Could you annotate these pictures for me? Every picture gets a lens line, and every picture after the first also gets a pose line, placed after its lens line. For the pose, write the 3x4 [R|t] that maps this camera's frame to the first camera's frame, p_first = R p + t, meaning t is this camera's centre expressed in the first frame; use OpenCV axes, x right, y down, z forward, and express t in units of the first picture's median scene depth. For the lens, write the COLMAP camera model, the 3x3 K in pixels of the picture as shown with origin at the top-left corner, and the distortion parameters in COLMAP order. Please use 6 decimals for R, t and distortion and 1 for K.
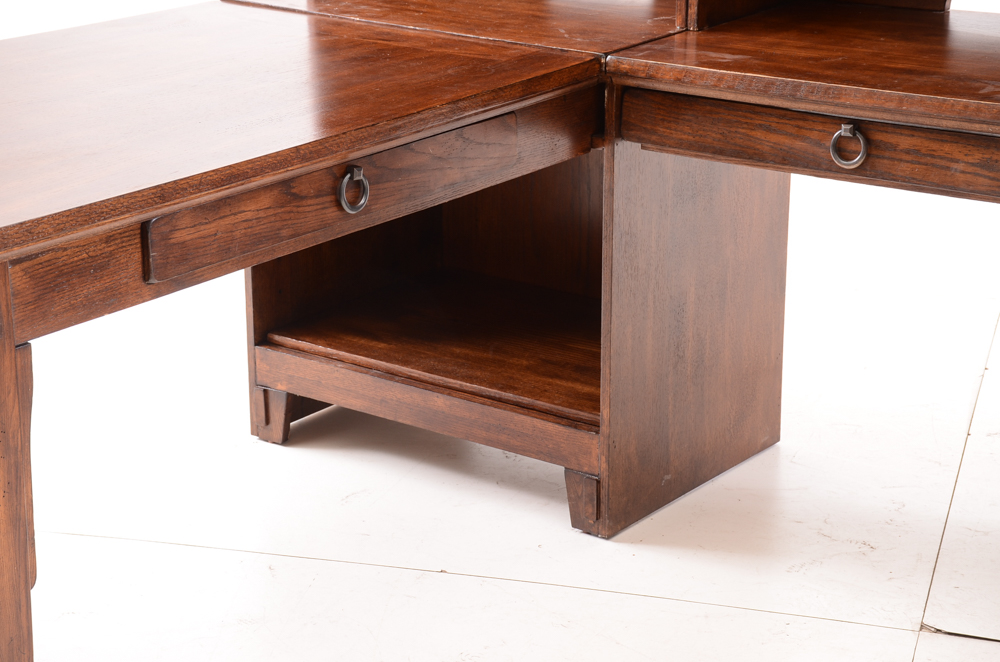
lens RADIAL K [[2284.2, 0, 500.0], [0, 2284.2, 331.0], [0, 0, 1]] dist [0.604237, 0.104001]
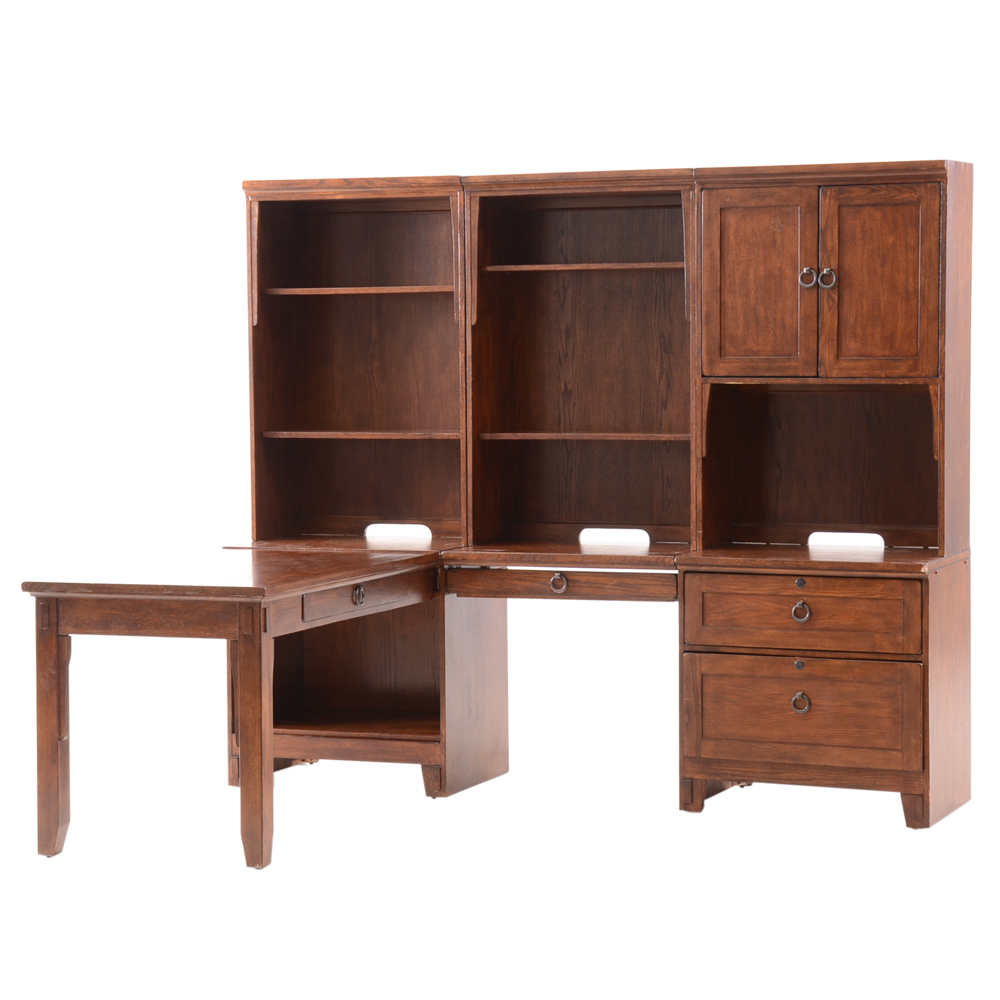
lens RADIAL K [[2902.2, 0, 500.0], [0, 2902.2, 500.0], [0, 0, 1]] dist [0.455686, -0.269689]
pose [[0.966163, -0.020882, 0.257086, -0.579623], [0.086707, 0.965008, -0.247472, 0.494500], [-0.242922, 0.261389, 0.934165, -1.508280]]
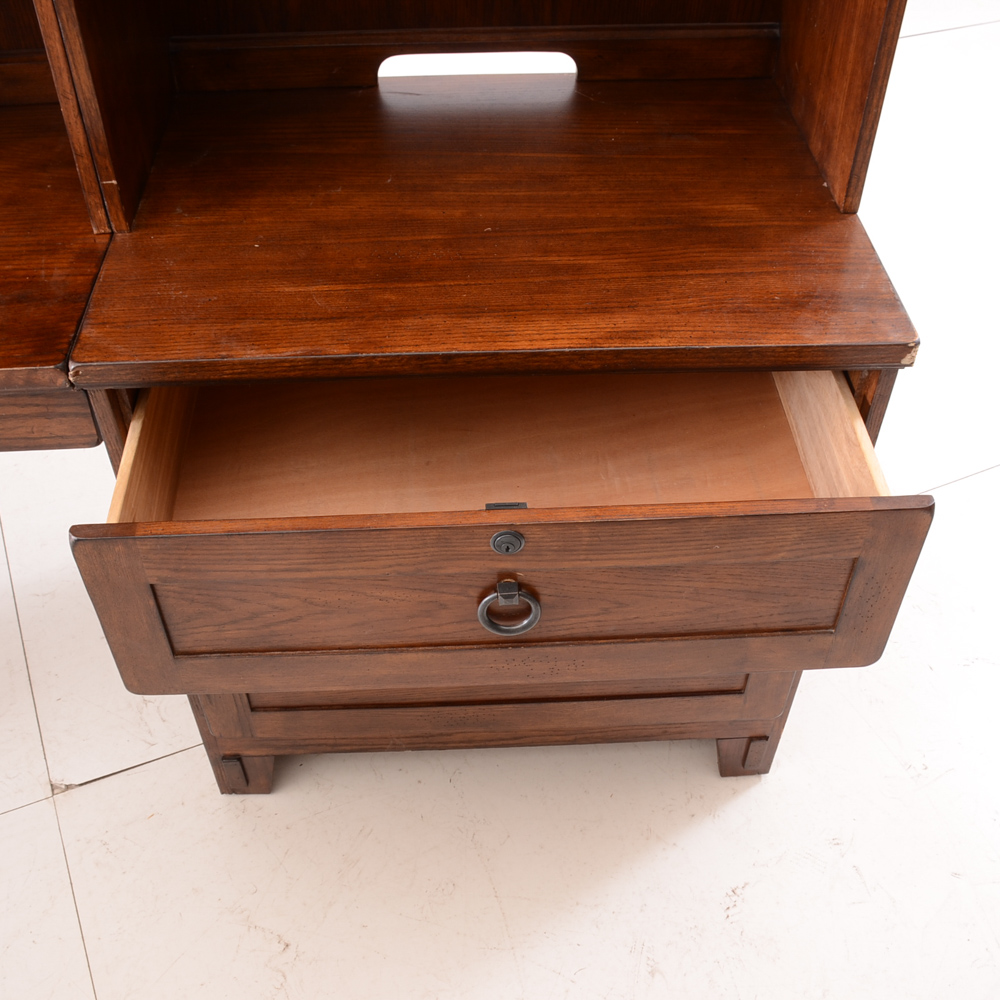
lens RADIAL K [[1138.3, 0, 500.0], [0, 1138.3, 500.0], [0, 0, 1]] dist [-0.122913, 0.020859]
pose [[0.769143, -0.452774, 0.451015, 0.164181], [0.204690, 0.843085, 0.497302, -0.165042], [-0.605410, -0.290178, 0.741131, 0.560897]]
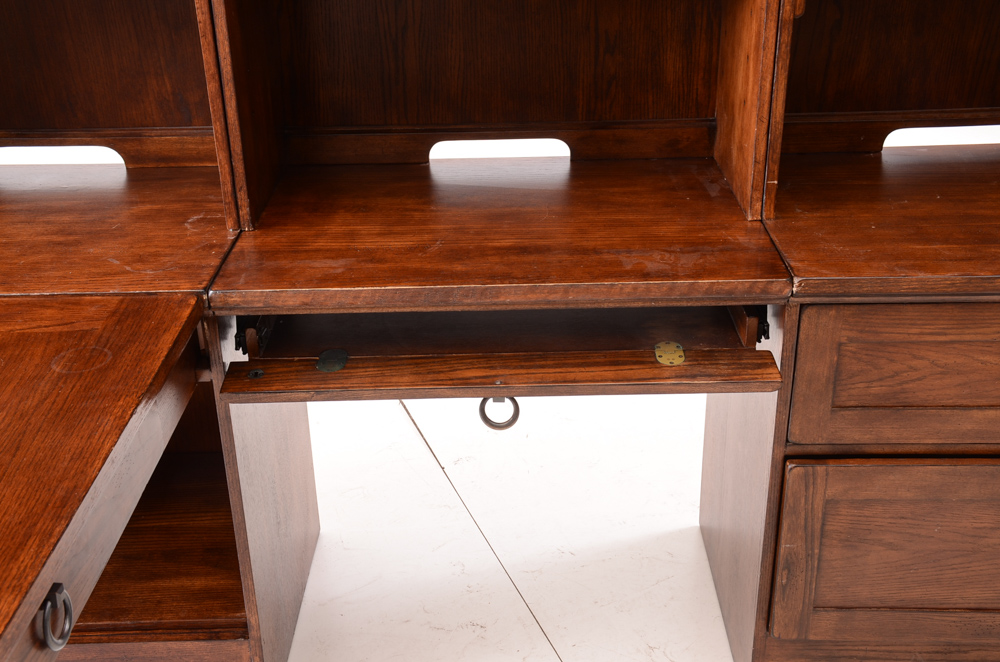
lens RADIAL K [[1160.5, 0, 500.0], [0, 1160.5, 331.0], [0, 0, 1]] dist [0.071353, 0.063165]
pose [[0.807094, -0.272971, 0.523532, -0.102423], [0.209105, 0.961388, 0.178907, -0.158310], [-0.552154, -0.034922, 0.833010, 0.542221]]
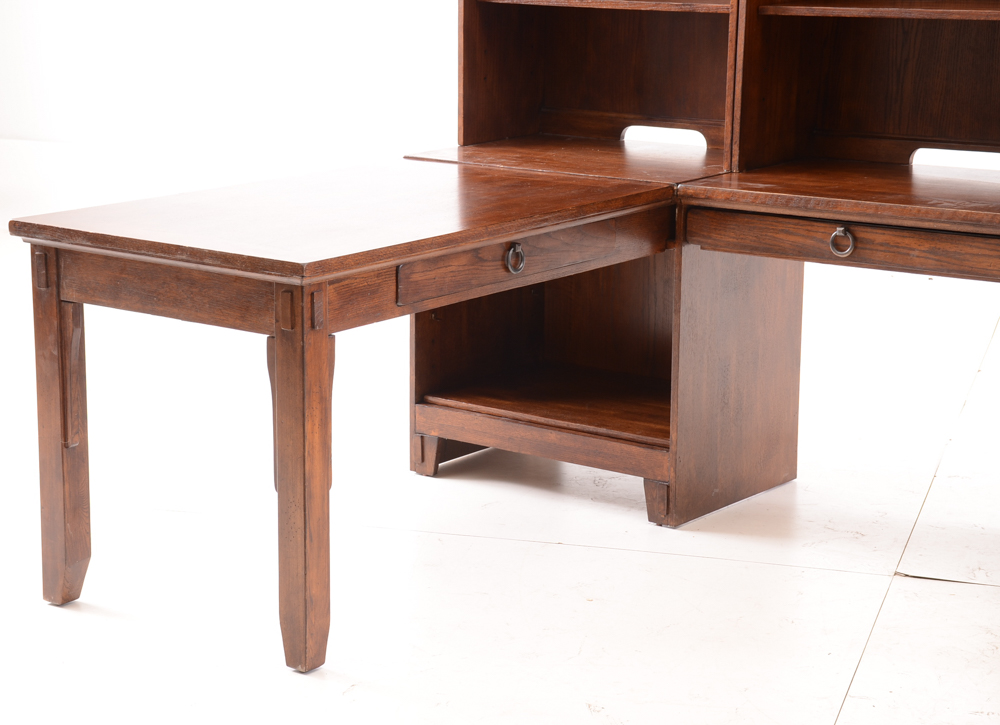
lens RADIAL K [[2349.6, 0, 452.9], [0, 2349.6, 361.2], [0, 0, 1]] dist [0.469807, 0.830497]
pose [[0.999746, 0.009728, -0.020329, -0.064282], [-0.011735, 0.994810, -0.101069, 0.144580], [0.019240, 0.101282, 0.994672, -0.486461]]
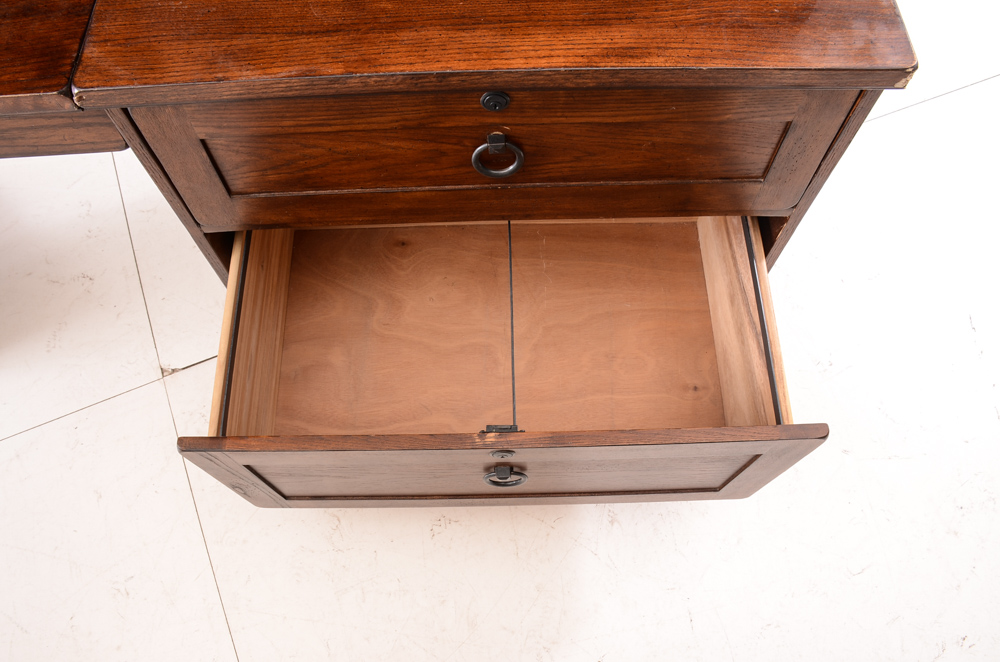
lens RADIAL K [[760.7, 0, 500.0], [0, 760.7, 331.0], [0, 0, 1]] dist [-0.136992, 0.065129]
pose [[0.781977, -0.568465, 0.255656, 0.227109], [0.208858, 0.625418, 0.751818, -0.153996], [-0.587274, -0.534508, 0.607791, 0.635330]]
